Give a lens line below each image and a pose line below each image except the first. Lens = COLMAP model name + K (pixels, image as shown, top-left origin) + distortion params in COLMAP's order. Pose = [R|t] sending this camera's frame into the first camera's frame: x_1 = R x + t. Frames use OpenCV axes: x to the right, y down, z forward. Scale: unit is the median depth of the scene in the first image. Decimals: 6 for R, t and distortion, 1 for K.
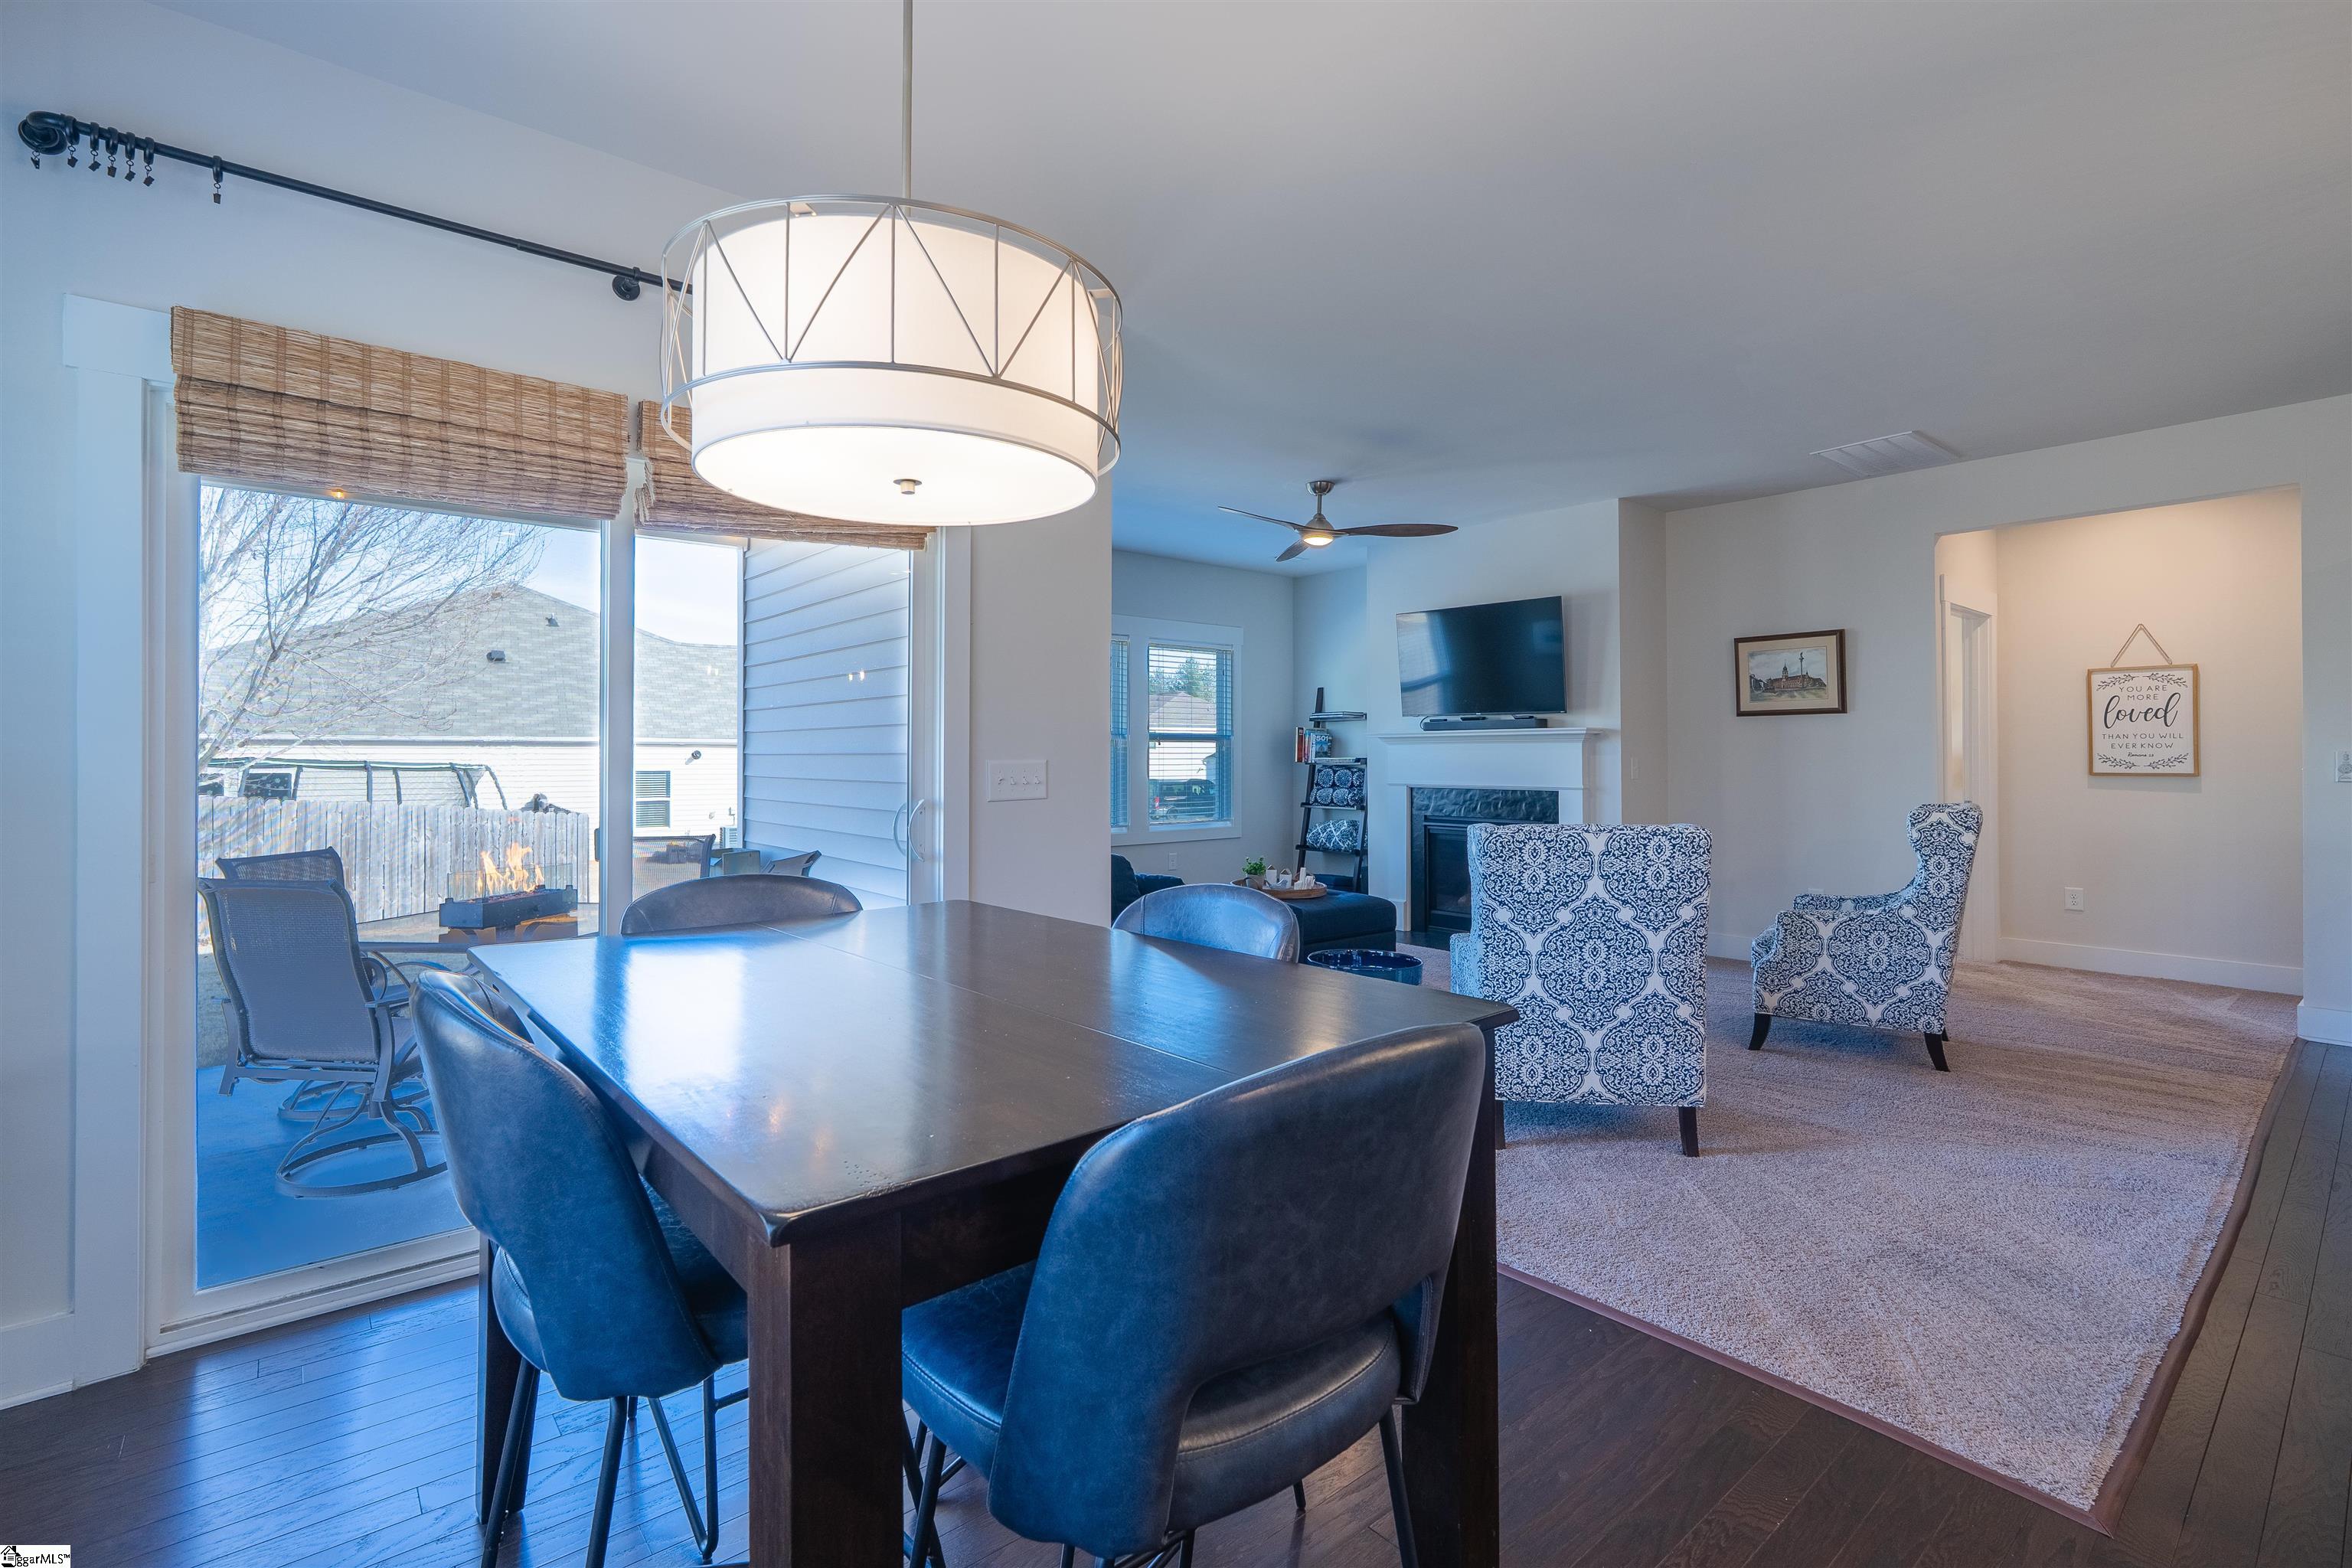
lens RADIAL K [[1065.0, 0, 1178.5], [0, 1065.0, 766.6], [0, 0, 1]] dist [0.002004, 0.000026]
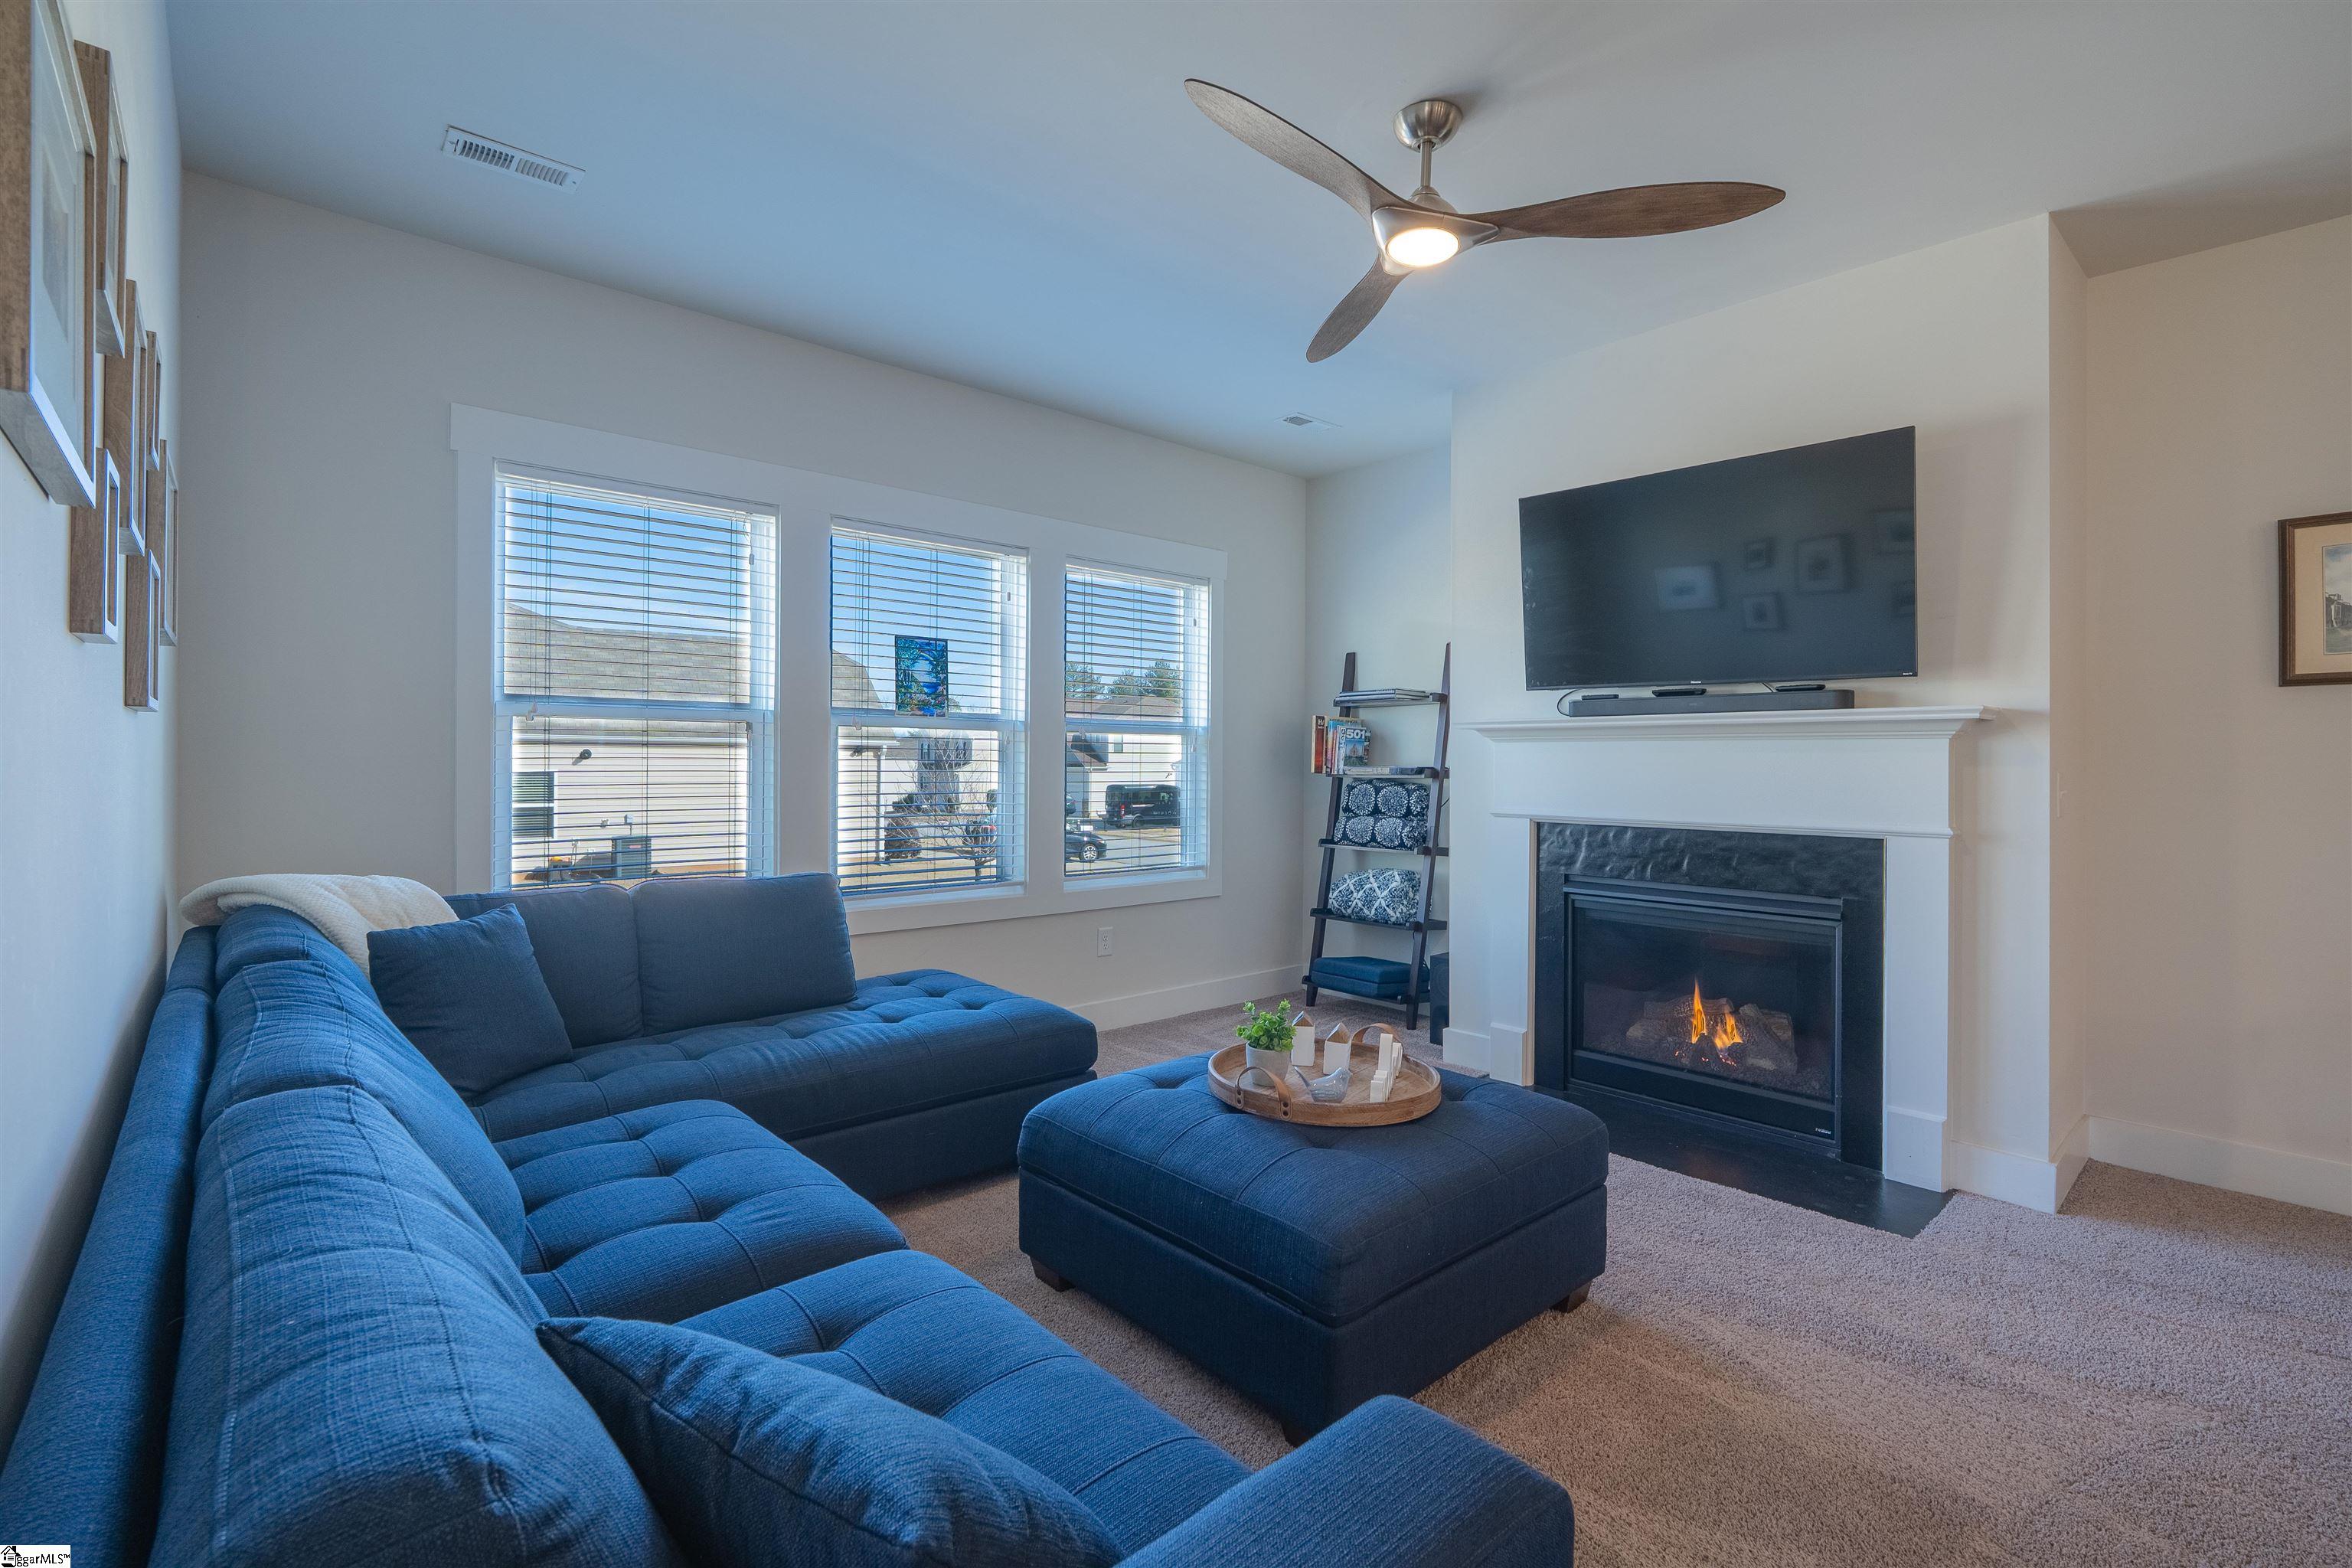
lens RADIAL K [[1065.0, 0, 1167.9], [0, 1065.0, 779.2], [0, 0, 1]] dist [0.002004, 0.000026]
pose [[0.999809, 0.007068, 0.018211, 0.017435], [-0.007208, 0.999945, 0.007648, -0.004646], [-0.018156, -0.007777, 0.999805, 0.404590]]
